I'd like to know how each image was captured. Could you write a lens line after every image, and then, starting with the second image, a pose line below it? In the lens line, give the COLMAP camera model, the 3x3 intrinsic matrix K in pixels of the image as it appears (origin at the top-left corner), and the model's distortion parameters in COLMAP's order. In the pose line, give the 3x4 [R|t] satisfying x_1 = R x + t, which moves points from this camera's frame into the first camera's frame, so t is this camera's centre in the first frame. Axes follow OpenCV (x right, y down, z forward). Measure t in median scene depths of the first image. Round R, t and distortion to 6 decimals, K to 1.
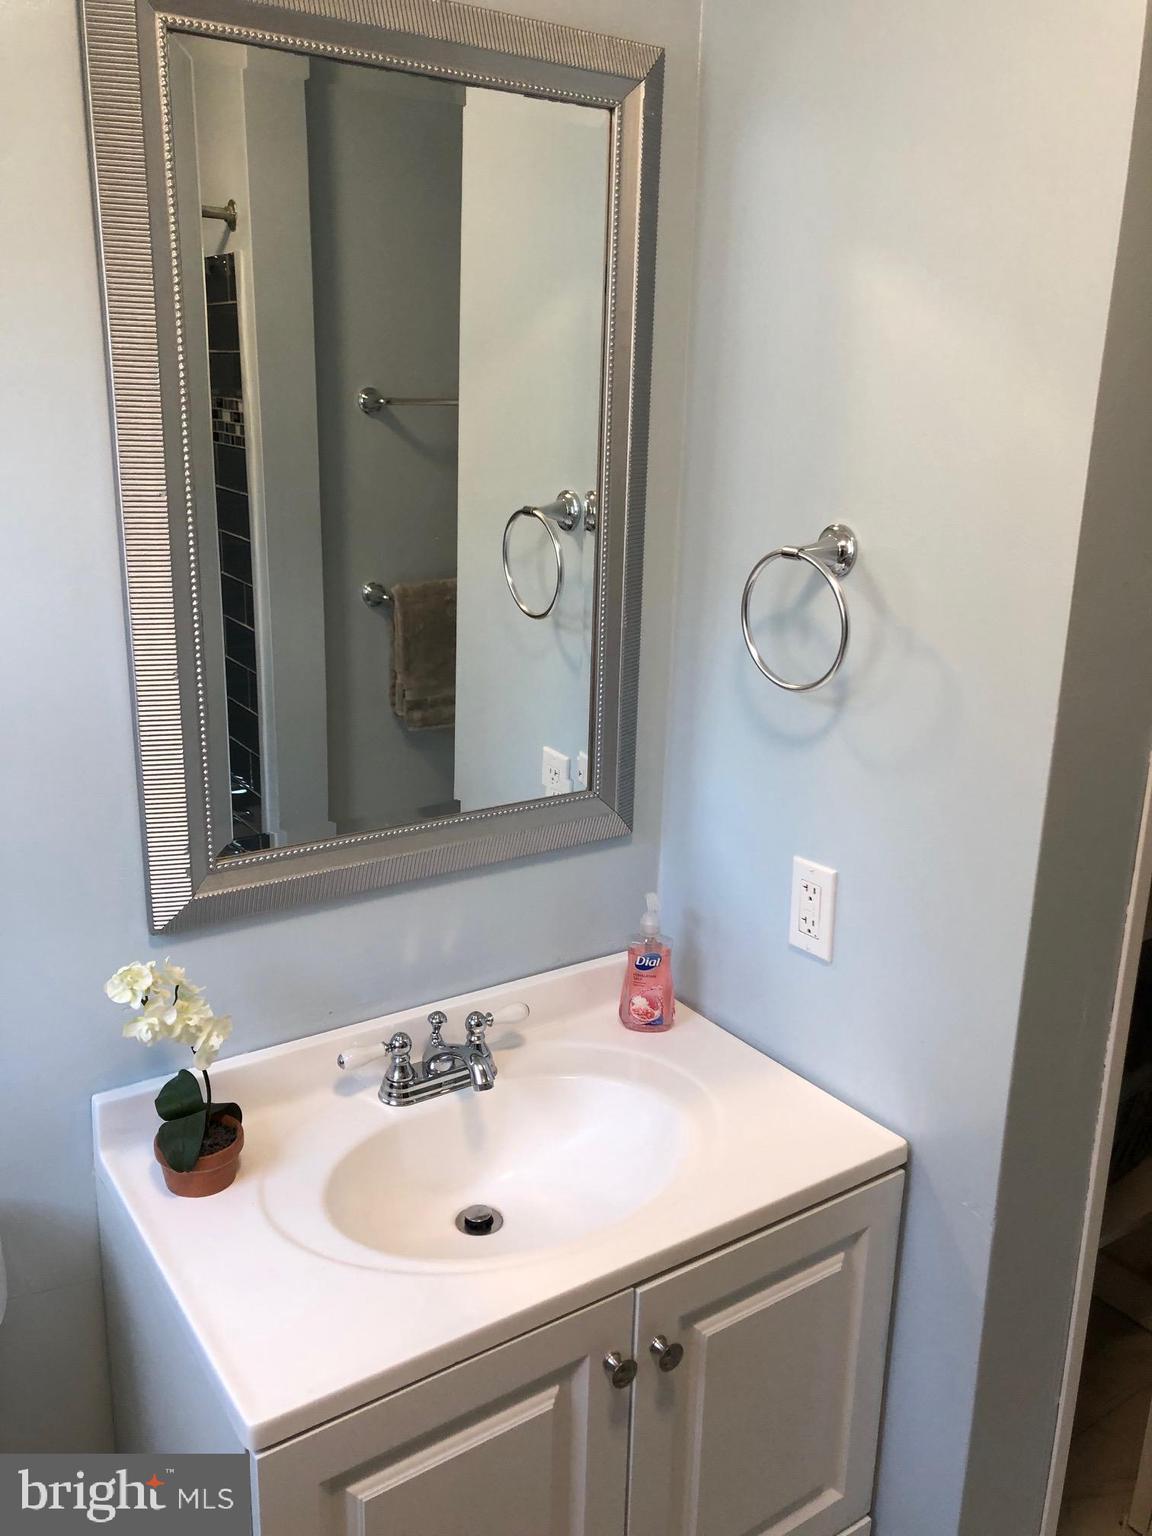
lens RADIAL K [[1252.7, 0, 576.0], [0, 1252.7, 768.0], [0, 0, 1]] dist [0.113252, -0.192436]
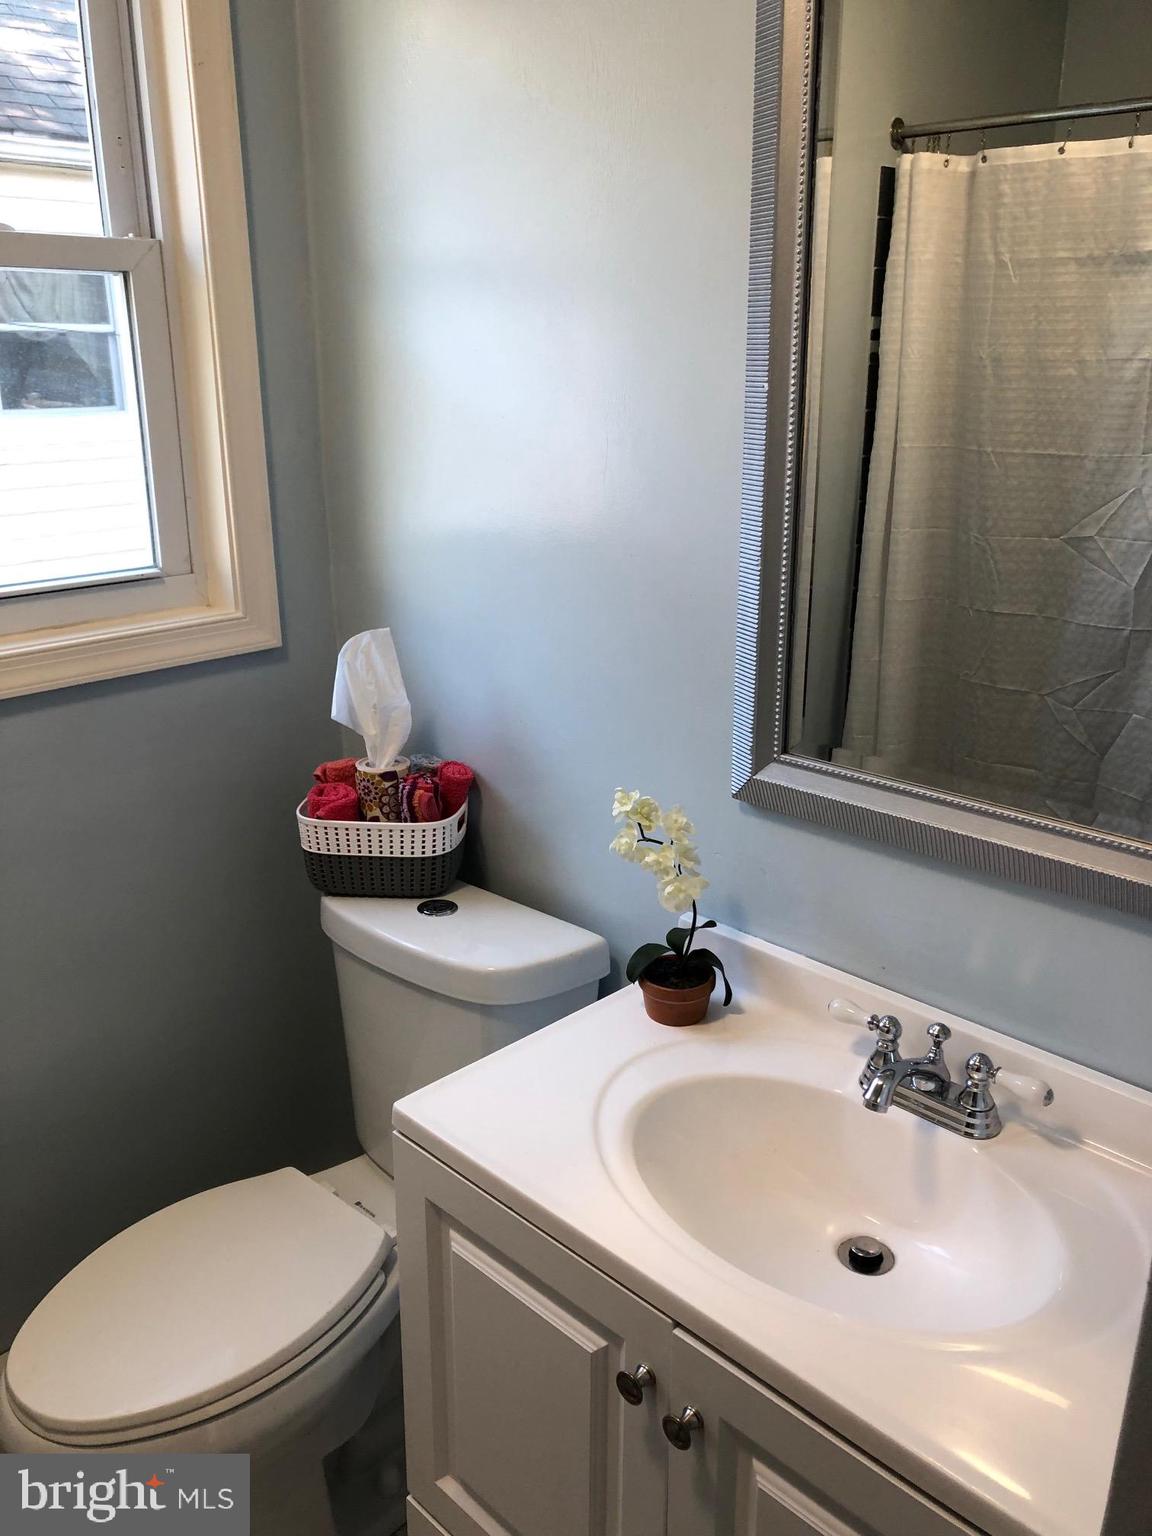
lens RADIAL K [[1252.7, 0, 576.0], [0, 1252.7, 768.0], [0, 0, 1]] dist [0.113252, -0.192436]
pose [[0.183202, 0.274476, -0.943981, 0.594901], [-0.272189, 0.936855, 0.219580, -0.083901], [0.944643, 0.216714, 0.246343, 0.529504]]
